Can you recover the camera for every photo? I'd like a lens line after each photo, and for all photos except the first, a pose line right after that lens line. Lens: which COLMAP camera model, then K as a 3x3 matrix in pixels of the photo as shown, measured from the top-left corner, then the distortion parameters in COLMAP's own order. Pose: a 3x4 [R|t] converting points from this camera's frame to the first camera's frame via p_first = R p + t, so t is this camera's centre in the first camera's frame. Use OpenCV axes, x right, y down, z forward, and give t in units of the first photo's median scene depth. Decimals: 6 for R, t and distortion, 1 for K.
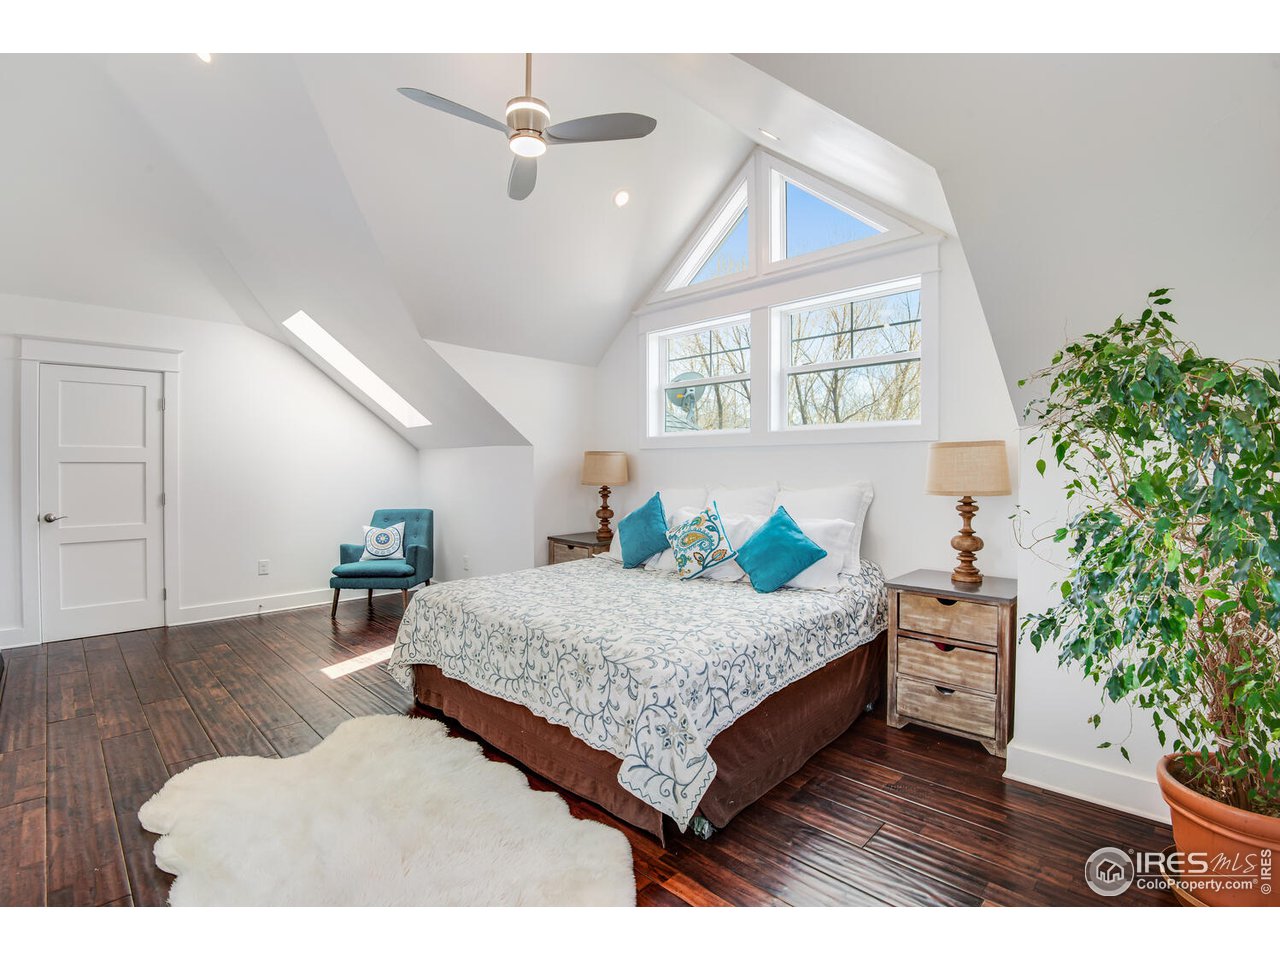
lens RADIAL K [[592.0, 0, 636.5], [0, 592.0, 483.8], [0, 0, 1]] dist [-0.037234, -0.000610]
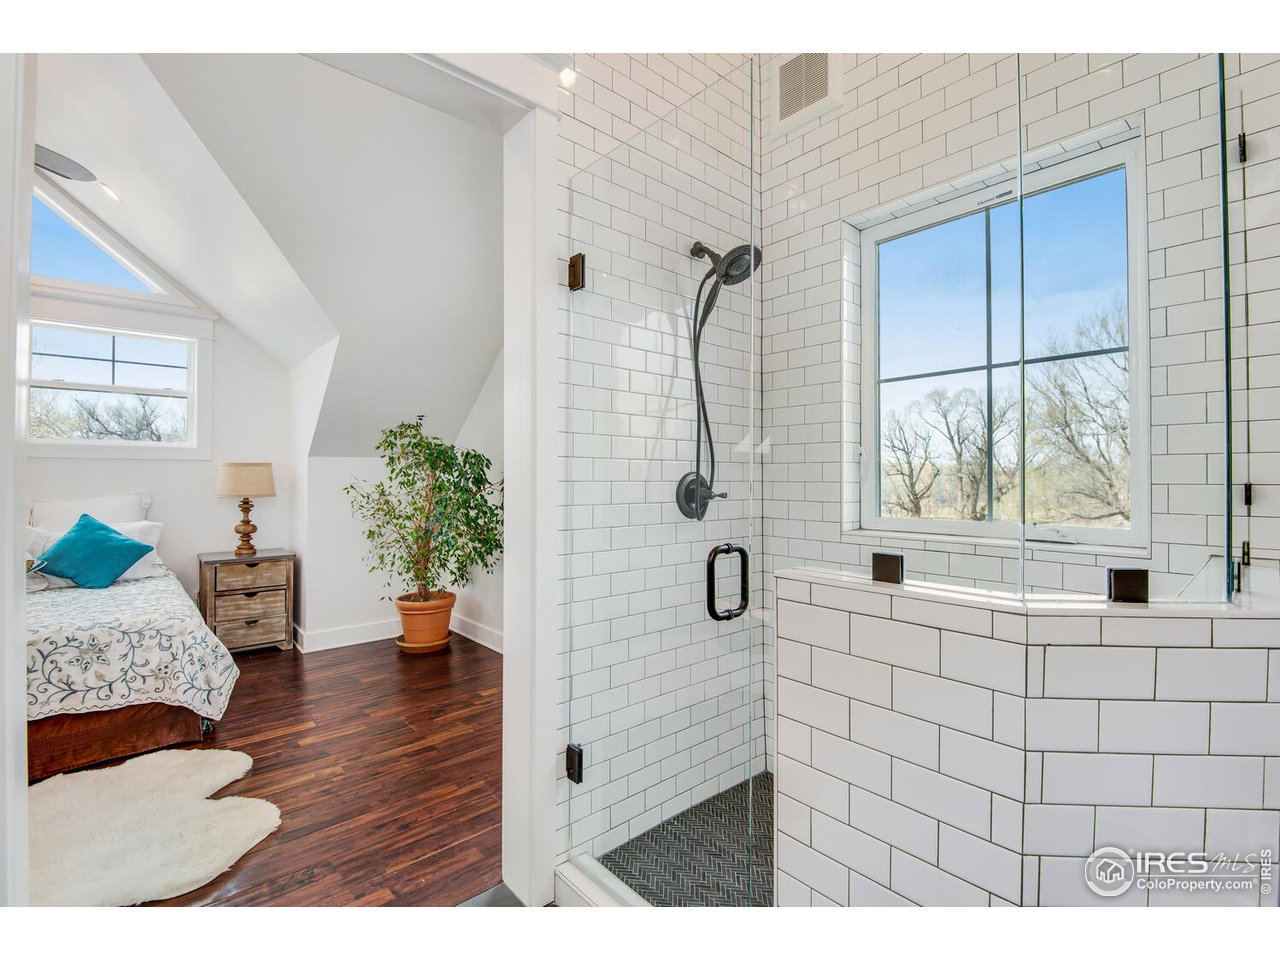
lens RADIAL K [[592.0, 0, 636.5], [0, 592.0, 483.8], [0, 0, 1]] dist [-0.037234, -0.000610]
pose [[0.073837, -0.007038, 0.997246, -0.956007], [0.018236, 0.999817, 0.005706, -0.007453], [-0.997104, 0.017764, 0.073951, -0.151857]]
